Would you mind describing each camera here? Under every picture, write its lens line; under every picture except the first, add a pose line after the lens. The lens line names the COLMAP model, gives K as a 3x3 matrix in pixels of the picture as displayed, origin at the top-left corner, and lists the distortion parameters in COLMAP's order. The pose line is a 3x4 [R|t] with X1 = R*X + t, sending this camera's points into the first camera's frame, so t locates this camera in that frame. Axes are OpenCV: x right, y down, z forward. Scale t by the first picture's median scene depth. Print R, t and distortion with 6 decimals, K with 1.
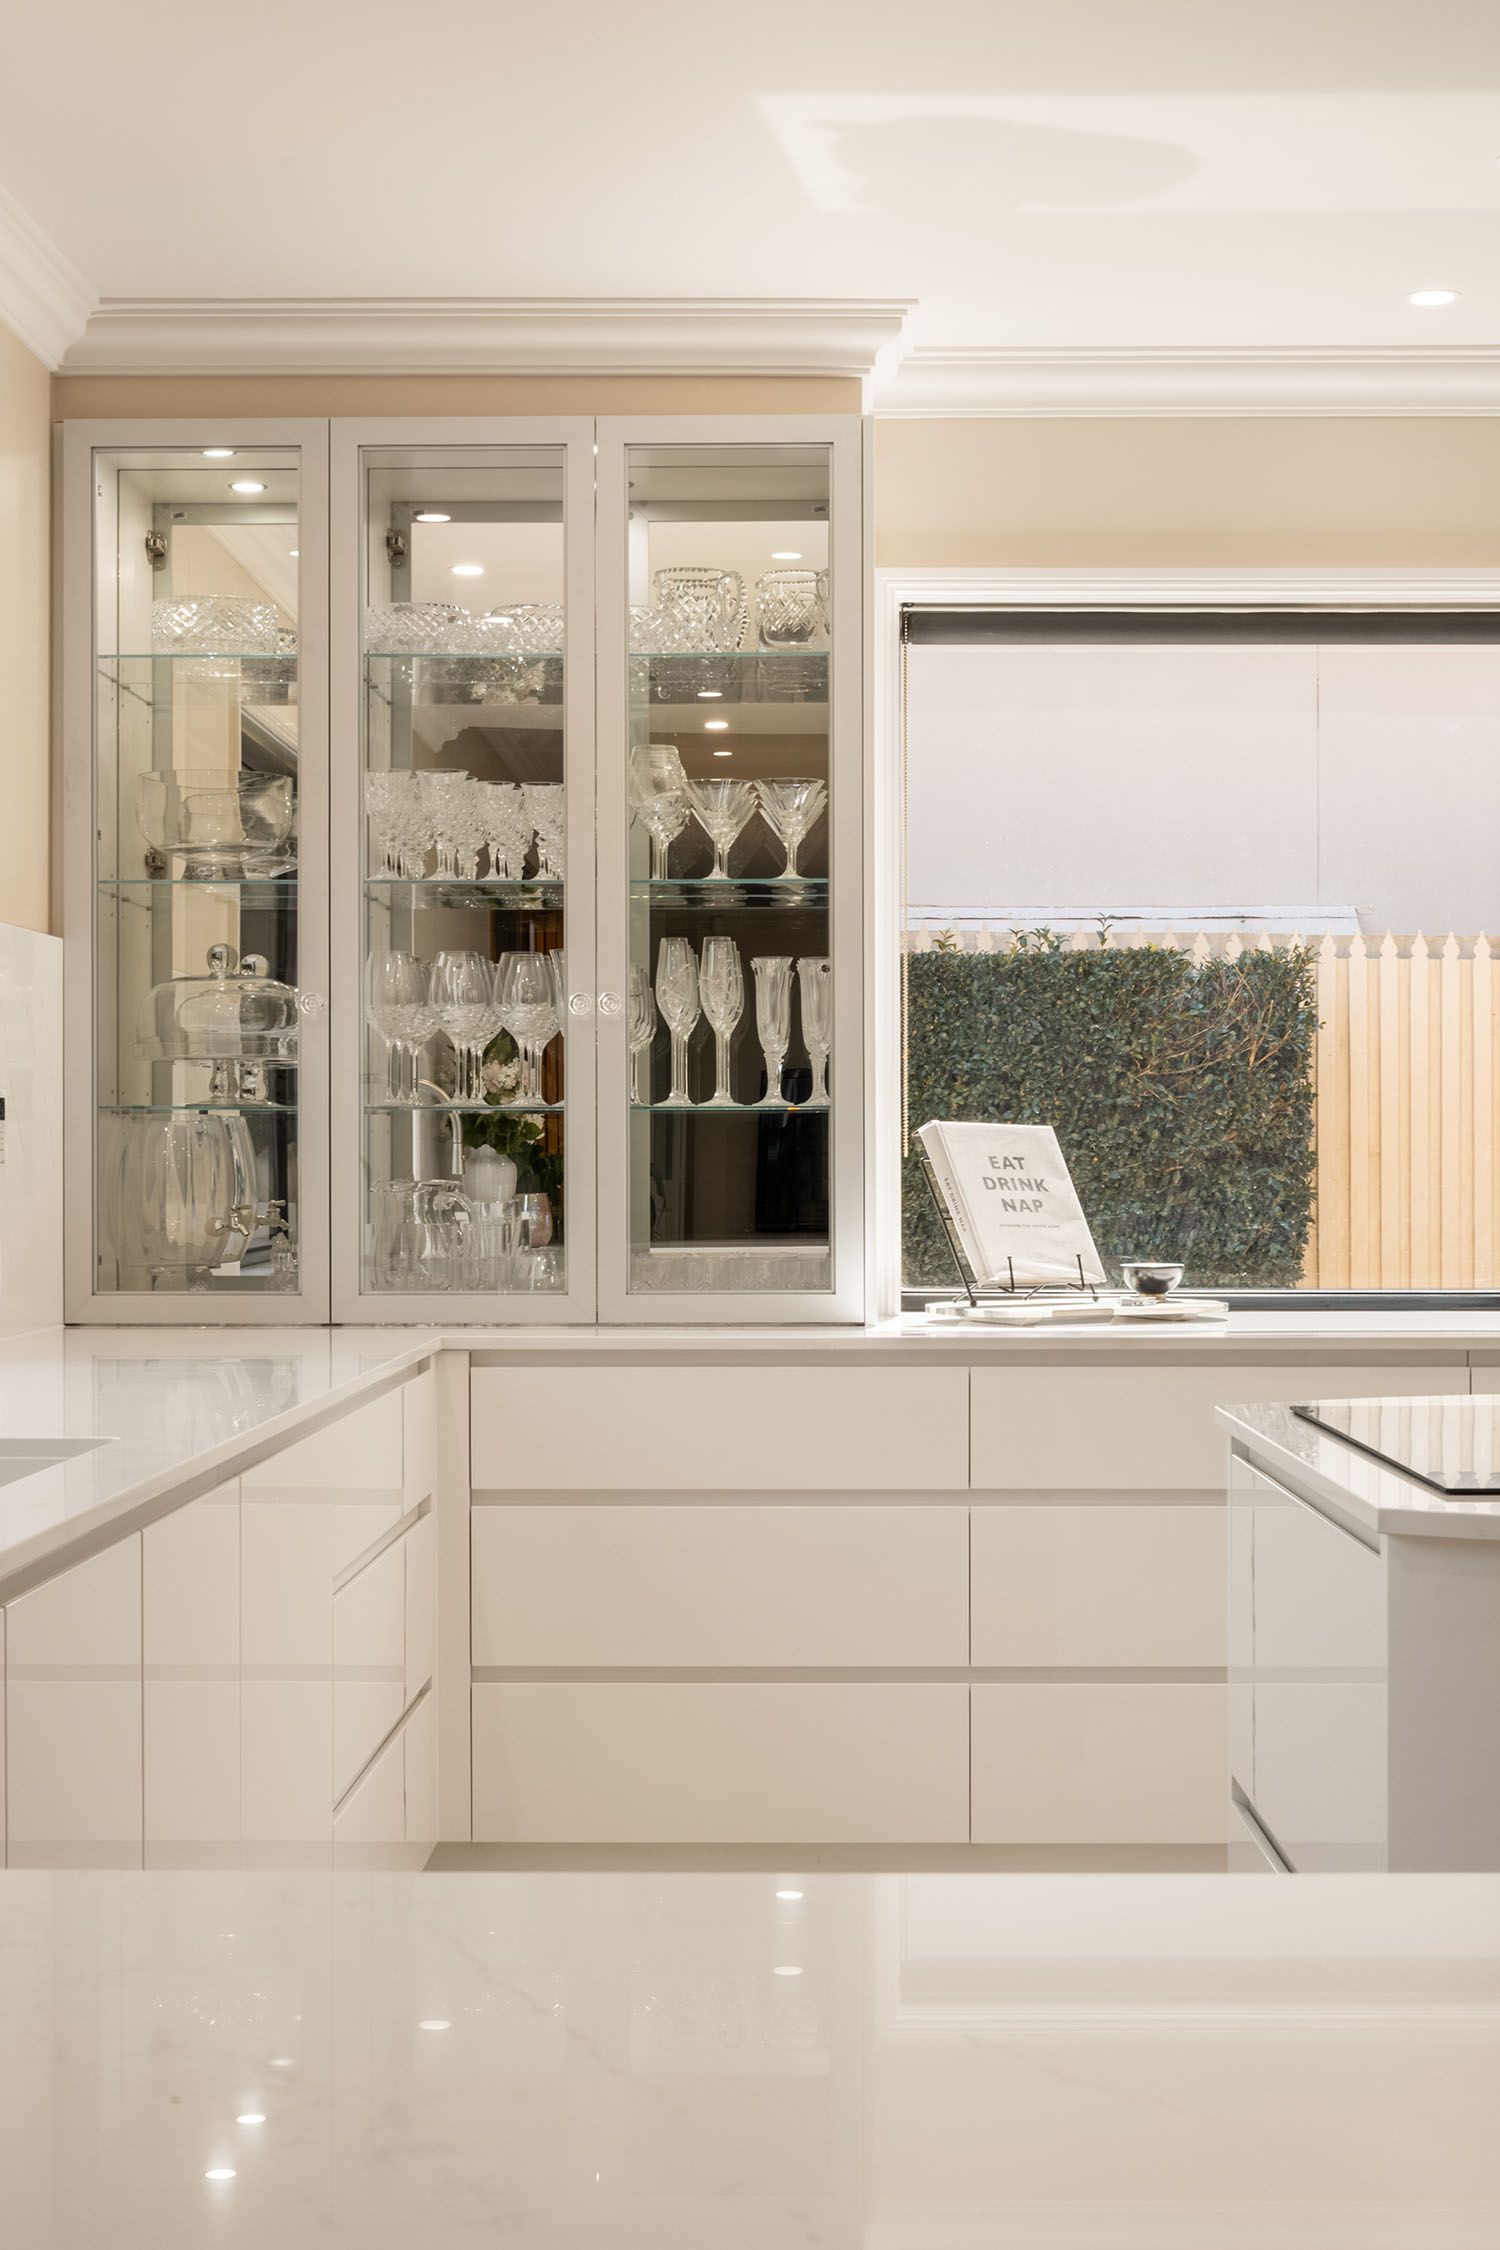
lens RADIAL K [[3287.4, 0, 750.0], [0, 3287.4, 1125.0], [0, 0, 1]] dist [0.121435, 0.002331]
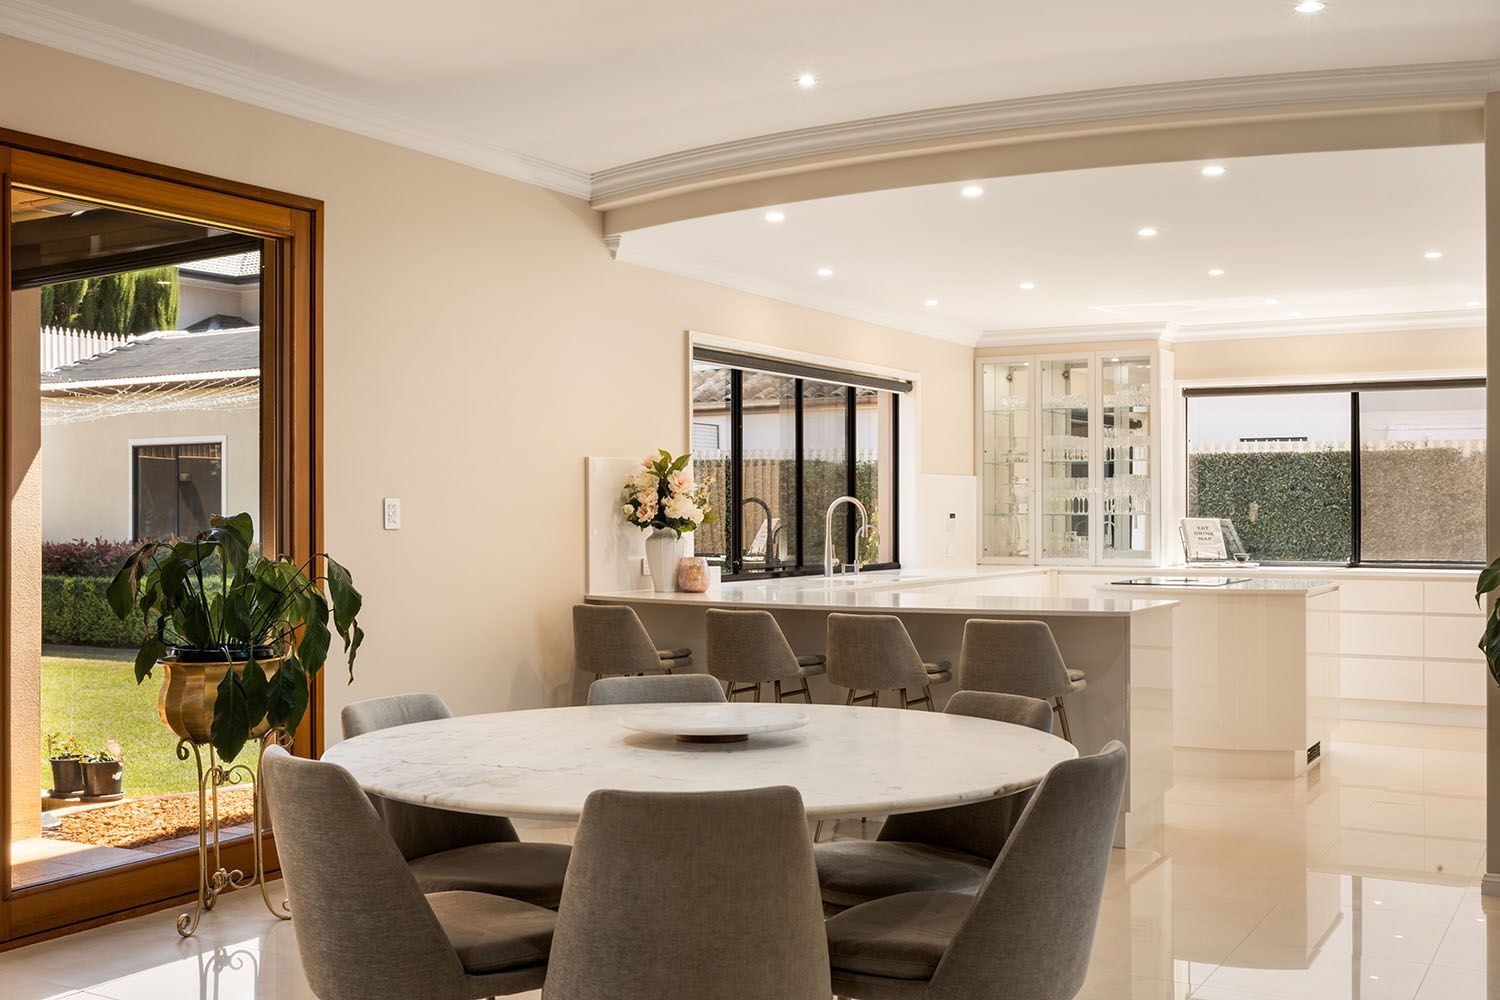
lens RADIAL K [[1605.0, 0, 750.0], [0, 1605.0, 500.0], [0, 0, 1]] dist [0.000940, 0.000314]
pose [[0.880547, 0.000073, -0.473958, 0.529763], [0.001008, 0.999997, 0.002026, -0.027835], [0.473957, -0.002262, 0.880545, -1.002572]]
